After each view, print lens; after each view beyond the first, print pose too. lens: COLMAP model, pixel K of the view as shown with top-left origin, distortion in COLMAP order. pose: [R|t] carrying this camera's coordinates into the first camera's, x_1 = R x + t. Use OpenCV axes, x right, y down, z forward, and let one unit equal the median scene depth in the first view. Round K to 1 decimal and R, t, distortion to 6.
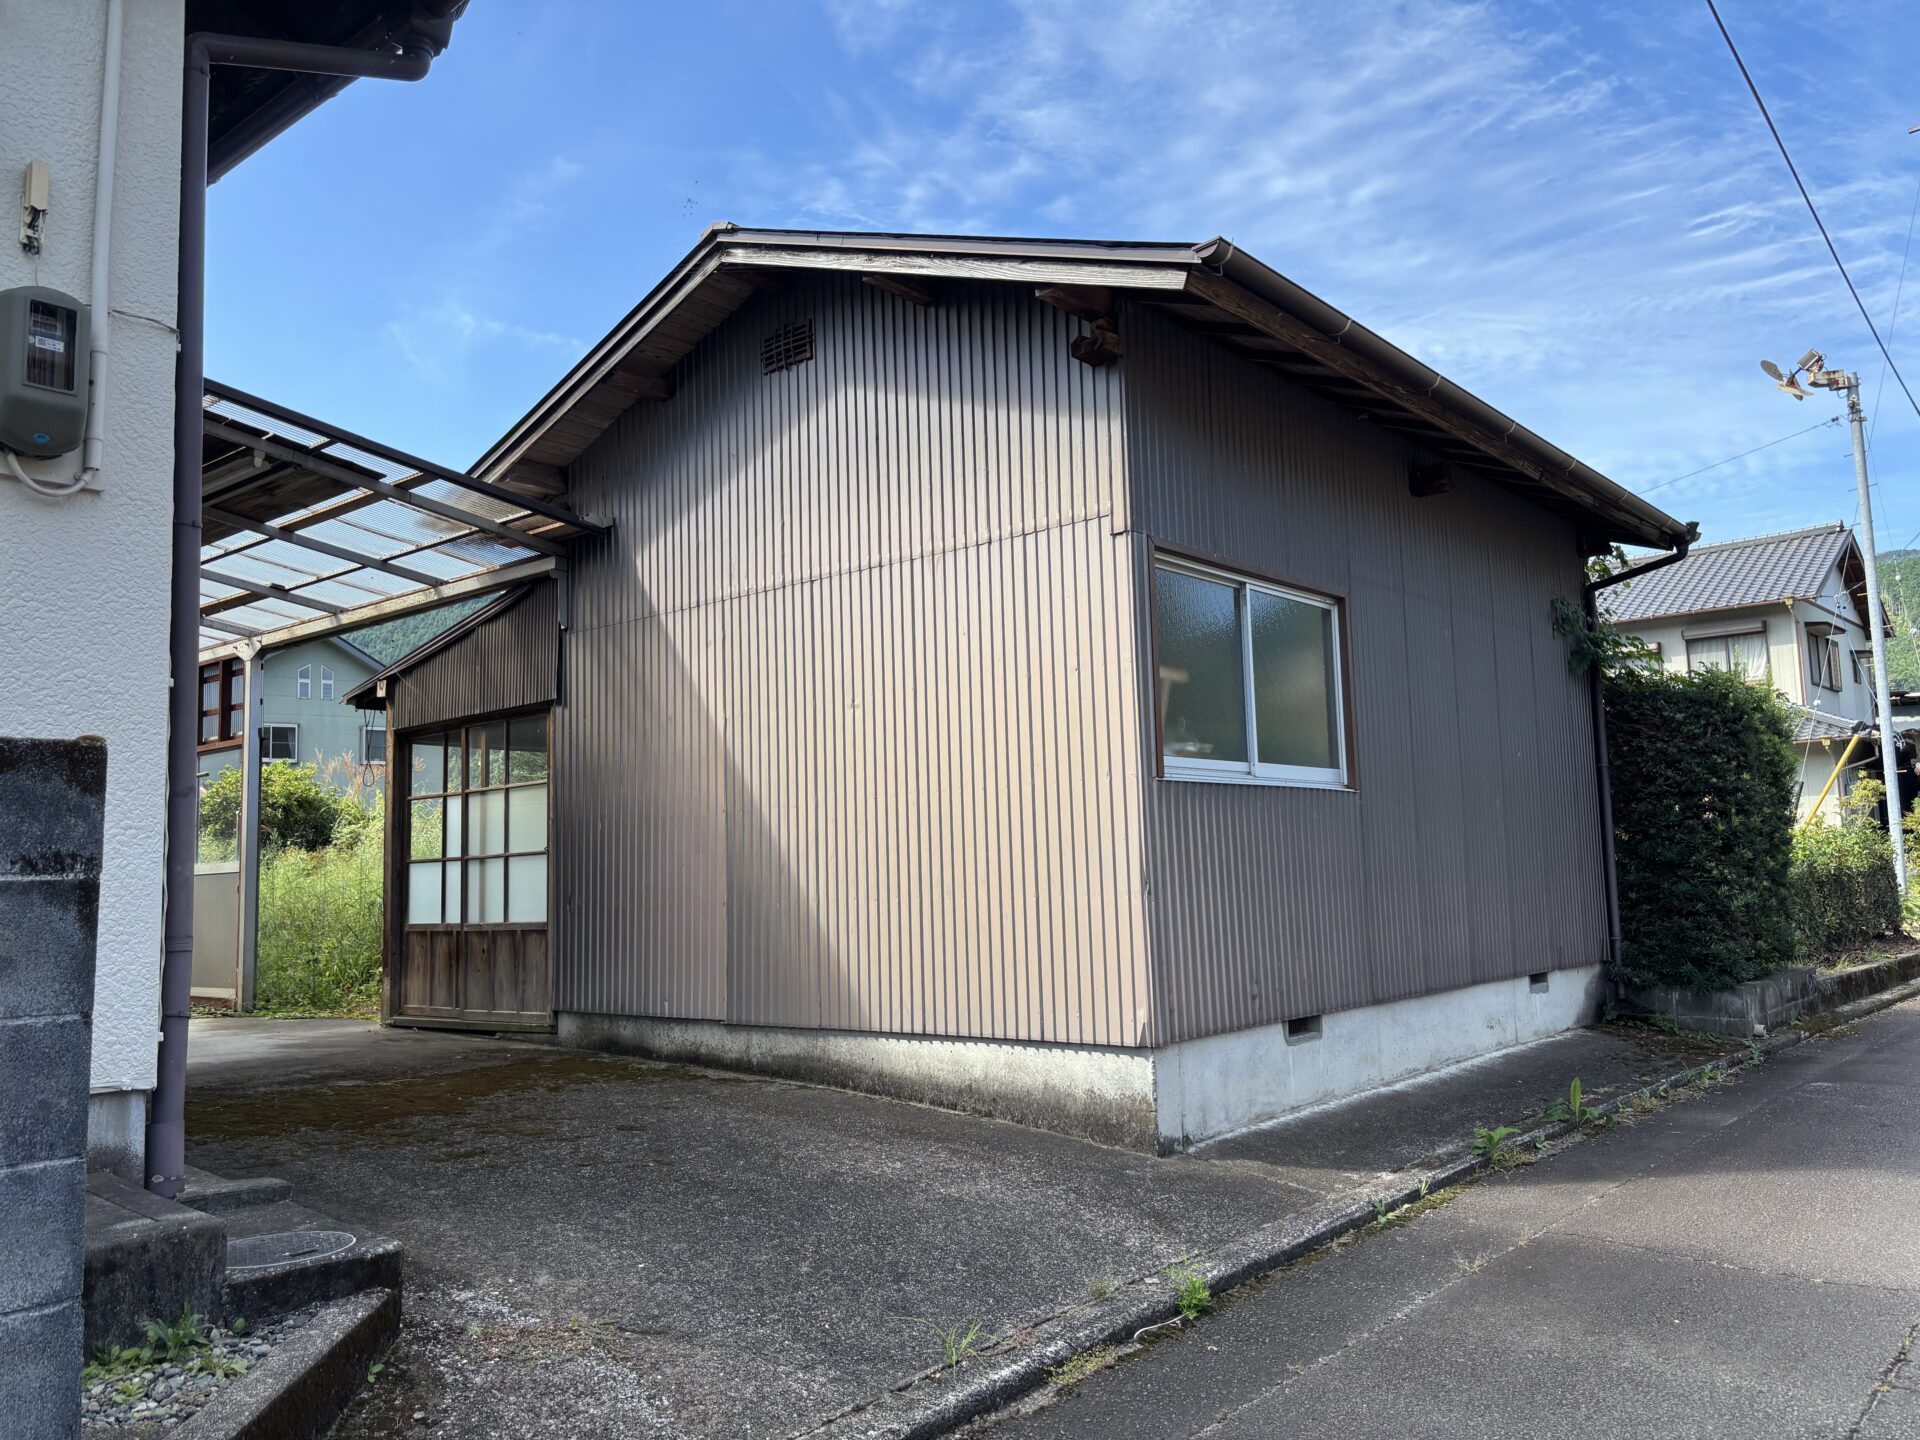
lens RADIAL K [[1477.4, 0, 956.3], [0, 1477.4, 716.0], [0, 0, 1]] dist [0.034681, -0.014300]
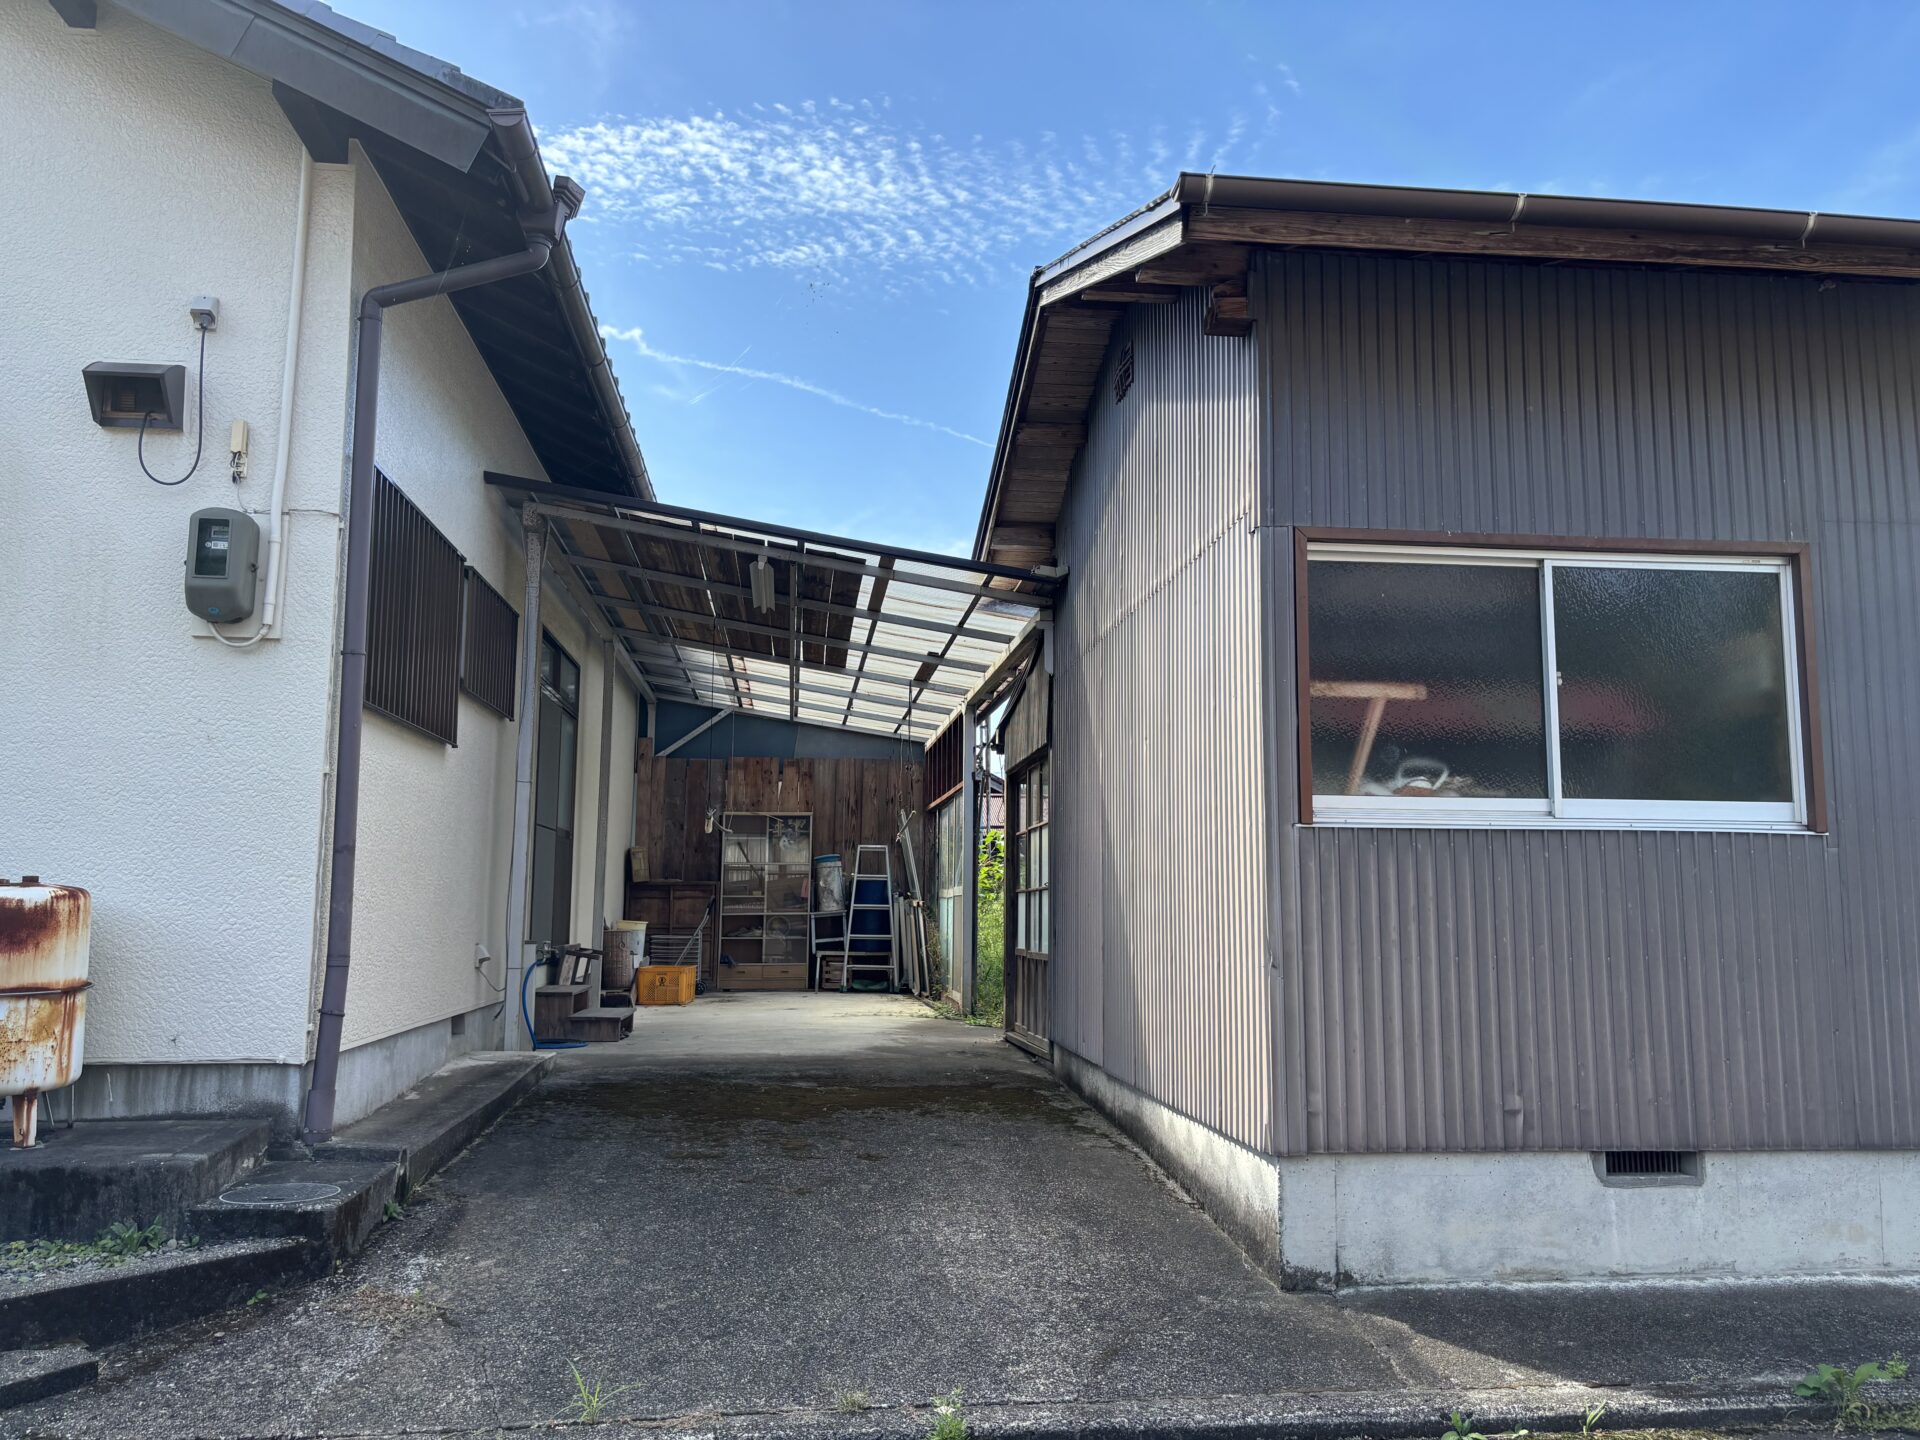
lens RADIAL K [[1477.4, 0, 960.7], [0, 1477.4, 718.3], [0, 0, 1]] dist [0.034681, -0.014300]
pose [[0.719388, -0.054882, -0.692437, 0.548010], [0.047060, 0.998434, -0.030243, -0.000628], [0.693013, -0.010830, 0.720844, 0.268242]]
